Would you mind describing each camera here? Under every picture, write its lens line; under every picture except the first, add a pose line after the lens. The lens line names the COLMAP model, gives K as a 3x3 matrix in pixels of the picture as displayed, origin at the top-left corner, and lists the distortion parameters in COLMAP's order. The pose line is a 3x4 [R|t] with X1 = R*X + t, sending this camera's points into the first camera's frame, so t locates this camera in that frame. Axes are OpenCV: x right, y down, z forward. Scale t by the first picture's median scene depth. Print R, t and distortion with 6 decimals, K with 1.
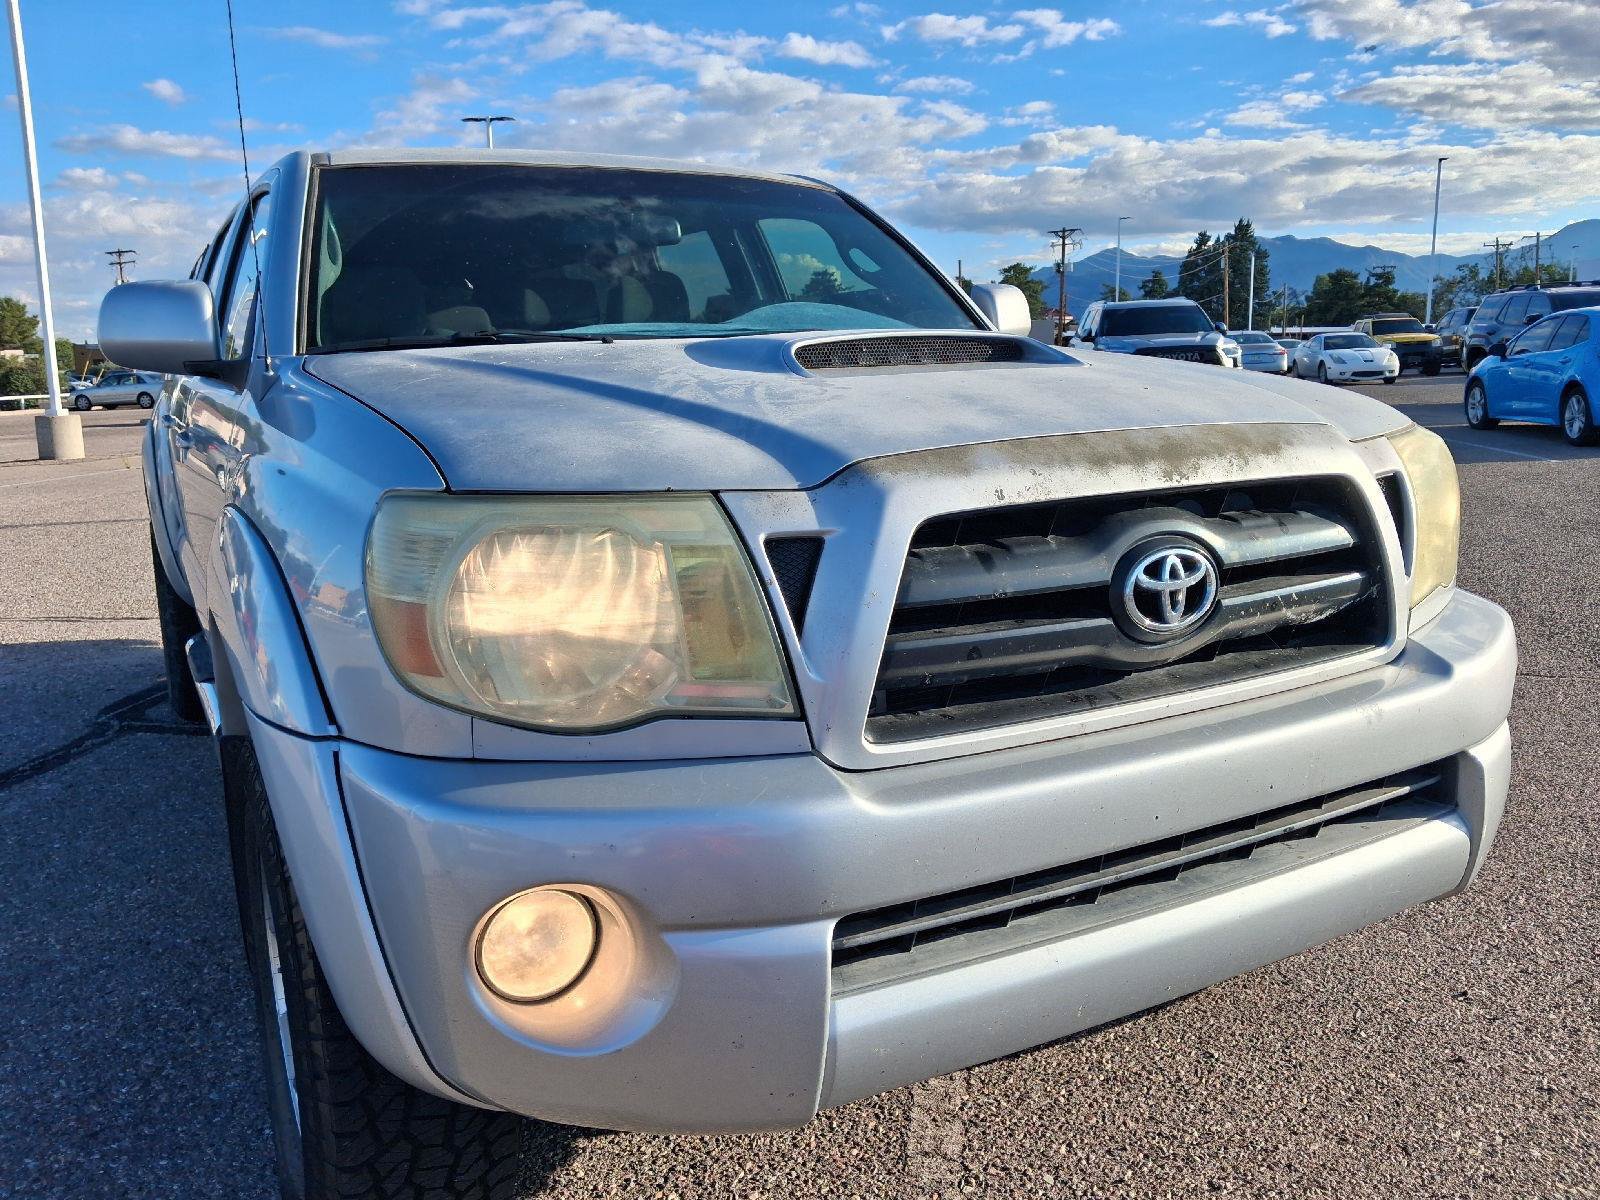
lens RADIAL K [[1287.5, 0, 804.8], [0, 1287.5, 582.4], [0, 0, 1]] dist [-0.000449, 0.002517]
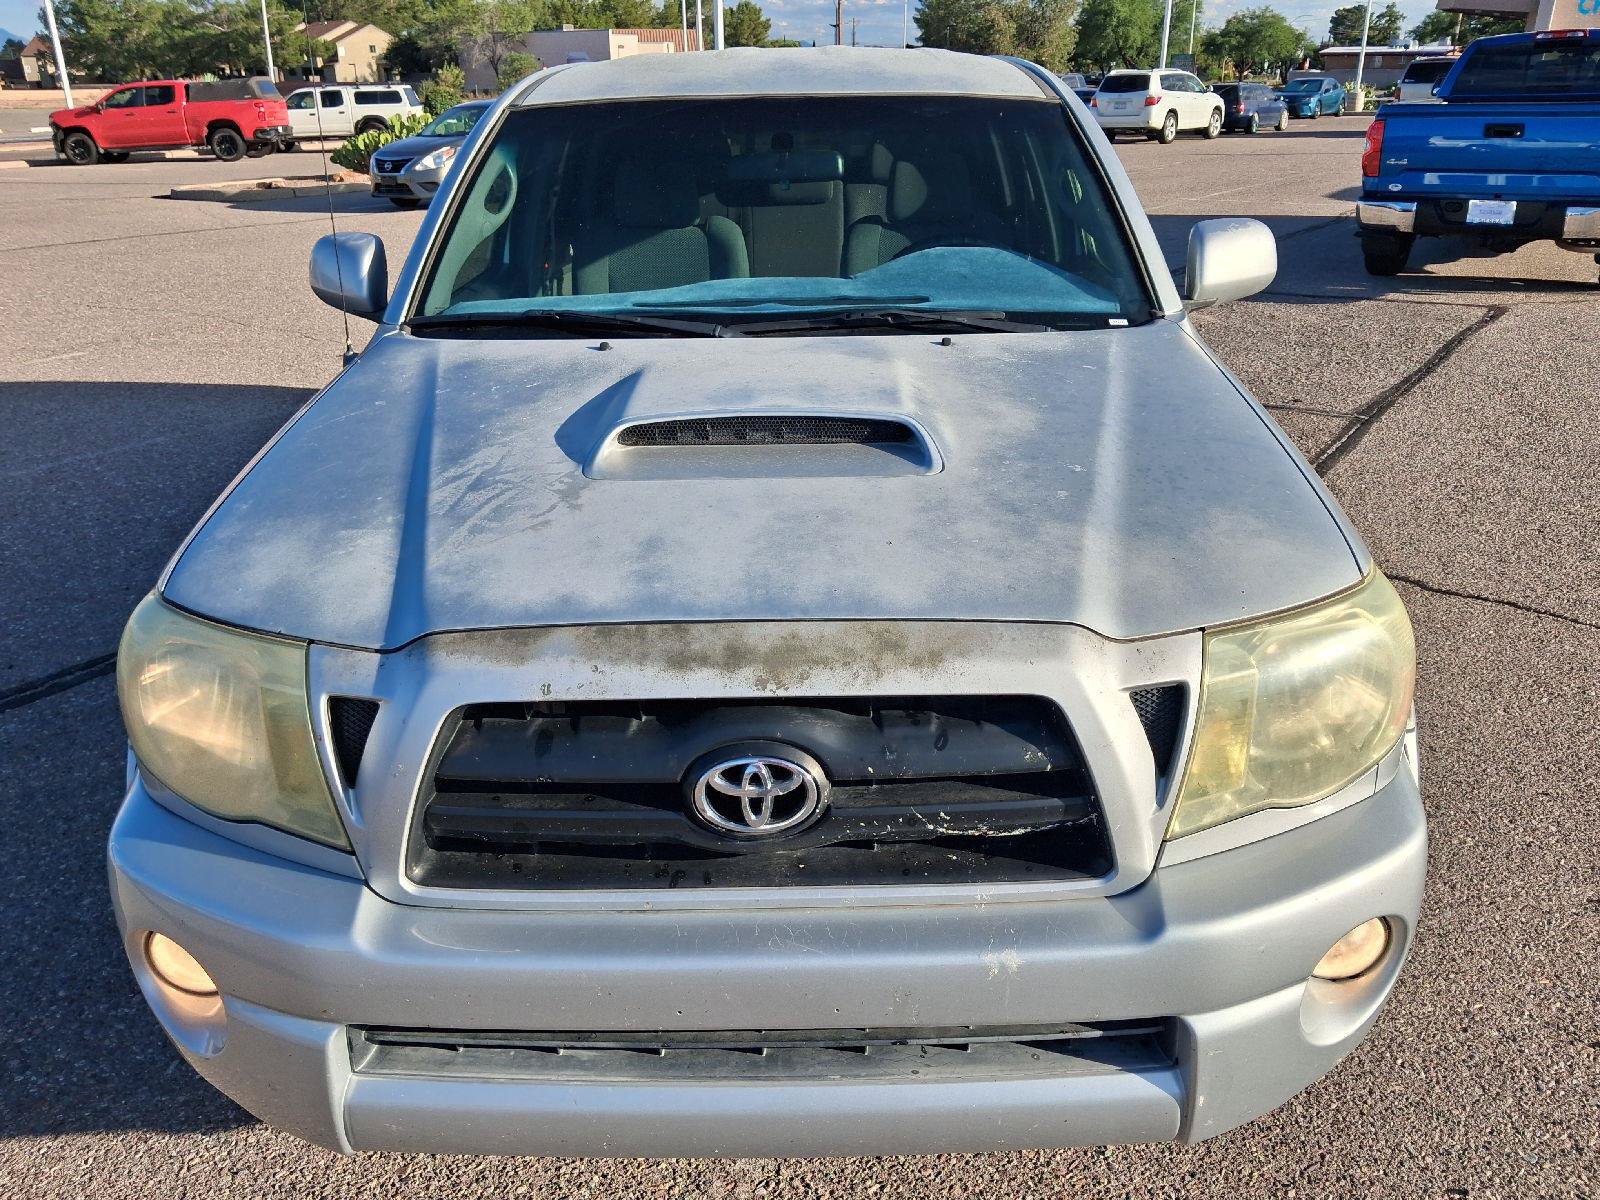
lens RADIAL K [[1261.3, 0, 810.6], [0, 1261.3, 602.9], [0, 0, 1]] dist [0.087268, -0.125427]
pose [[0.871372, 0.199737, -0.448124, 0.716829], [-0.092786, 0.963986, 0.249244, -0.374911], [0.481768, -0.175605, 0.858523, 0.223120]]
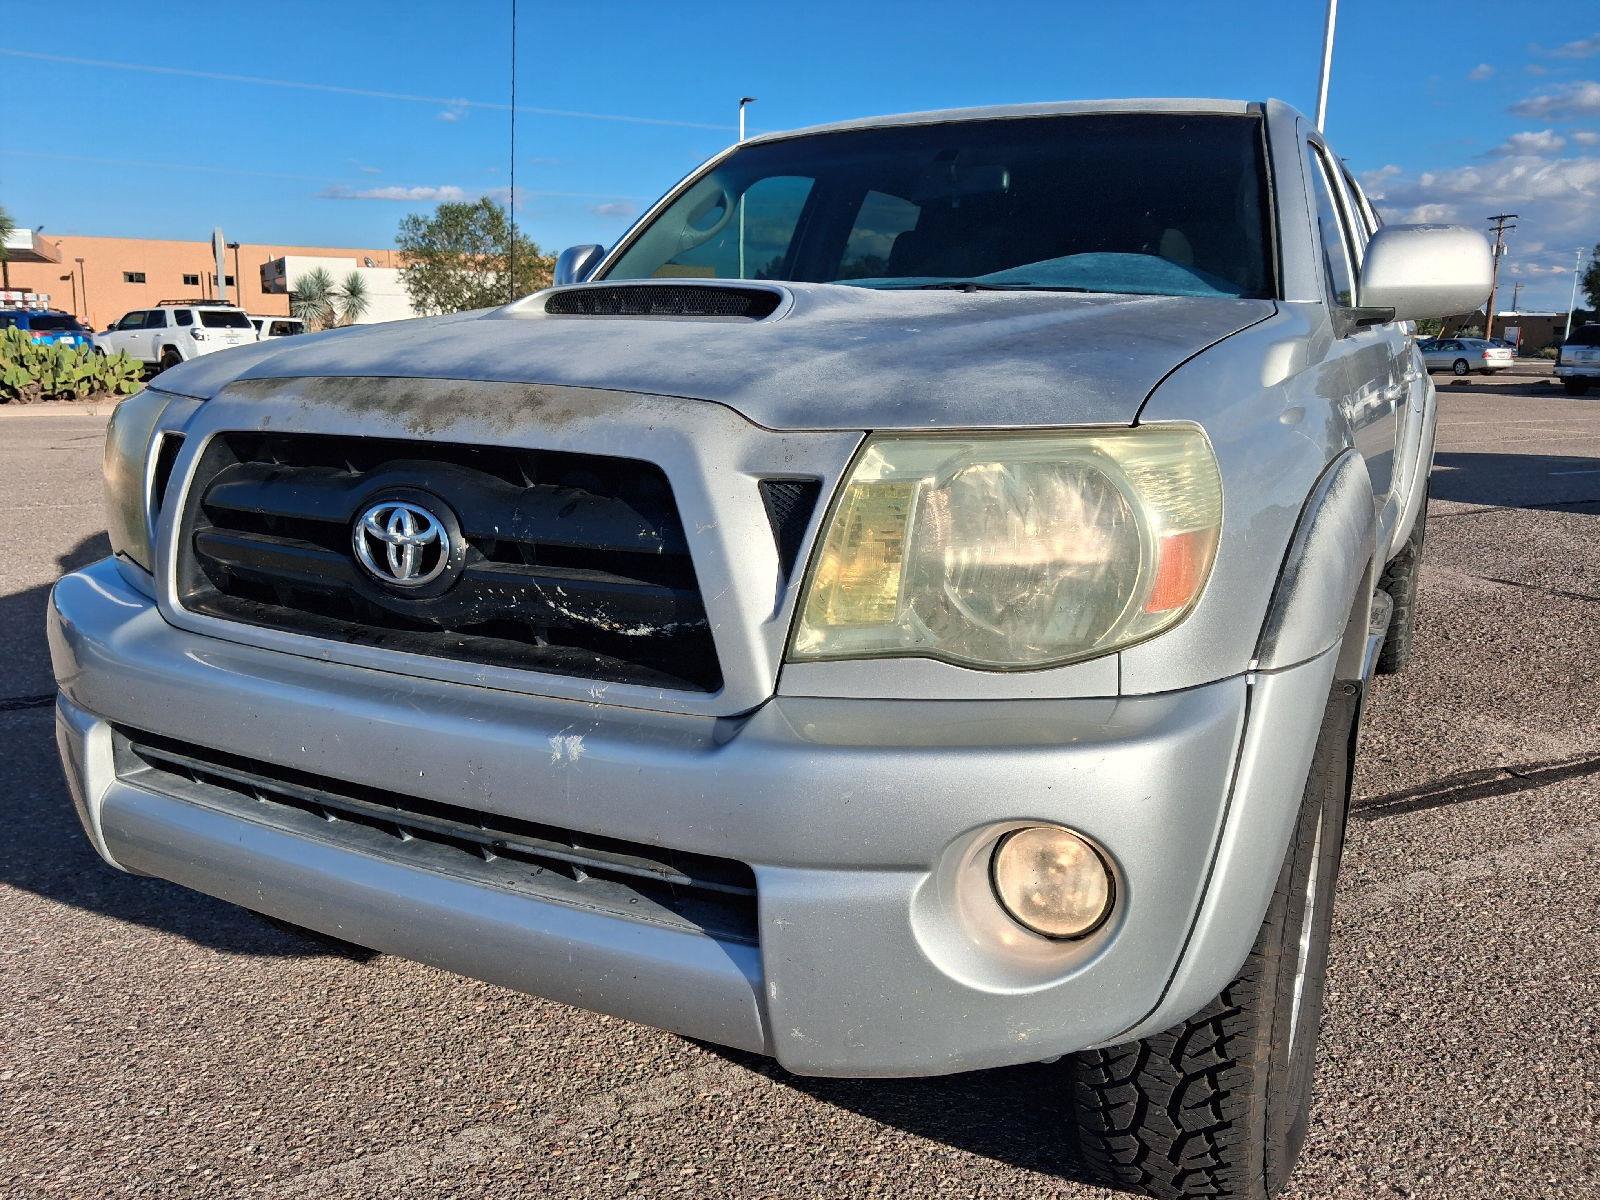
lens RADIAL K [[1271.2, 0, 804.4], [0, 1271.2, 598.8], [0, 0, 1]] dist [0.052625, -0.072825]
pose [[0.555663, 0.203240, -0.806183, 1.234634], [-0.172865, 0.976713, 0.127083, -0.128300], [0.813238, 0.068746, 0.577857, 0.689210]]
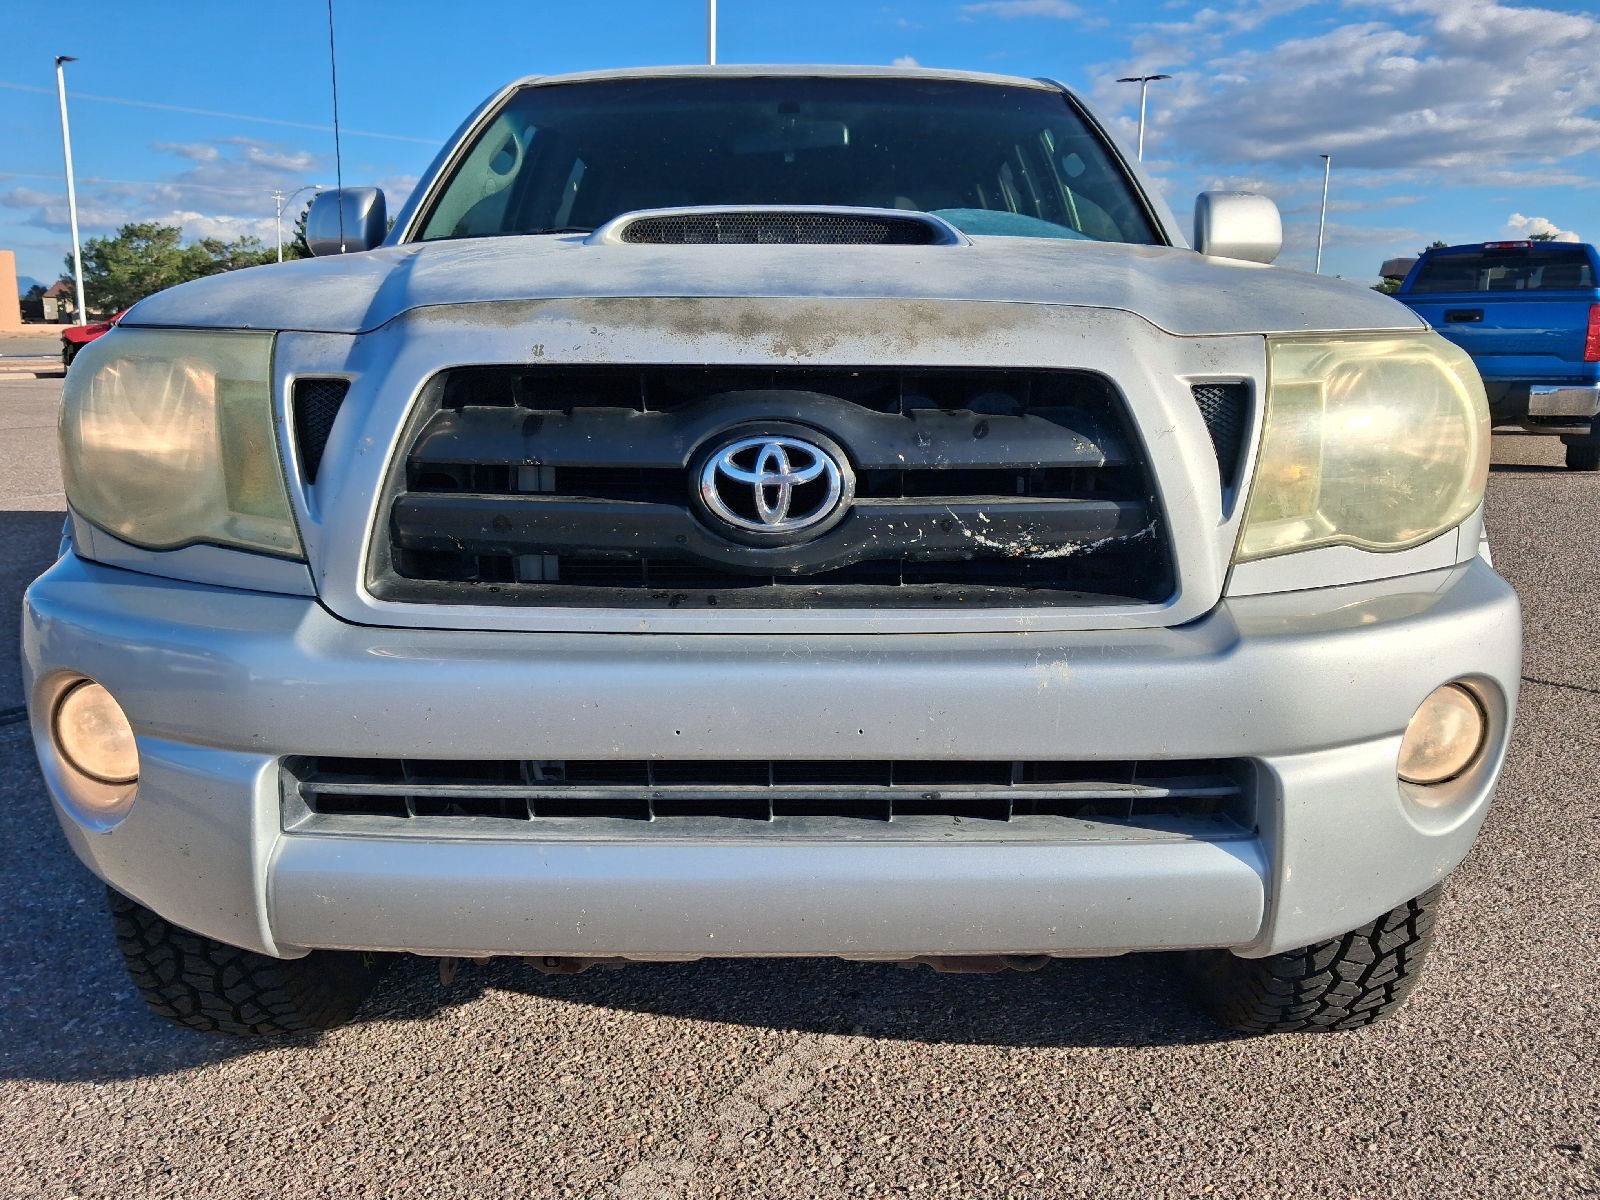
lens RADIAL K [[1271.2, 0, 804.4], [0, 1271.2, 598.8], [0, 0, 1]] dist [0.052625, -0.072825]
pose [[0.875047, 0.128593, -0.466643, 0.705334], [-0.111707, 0.991690, 0.063809, 0.024836], [0.470971, -0.003709, 0.882141, 0.262728]]
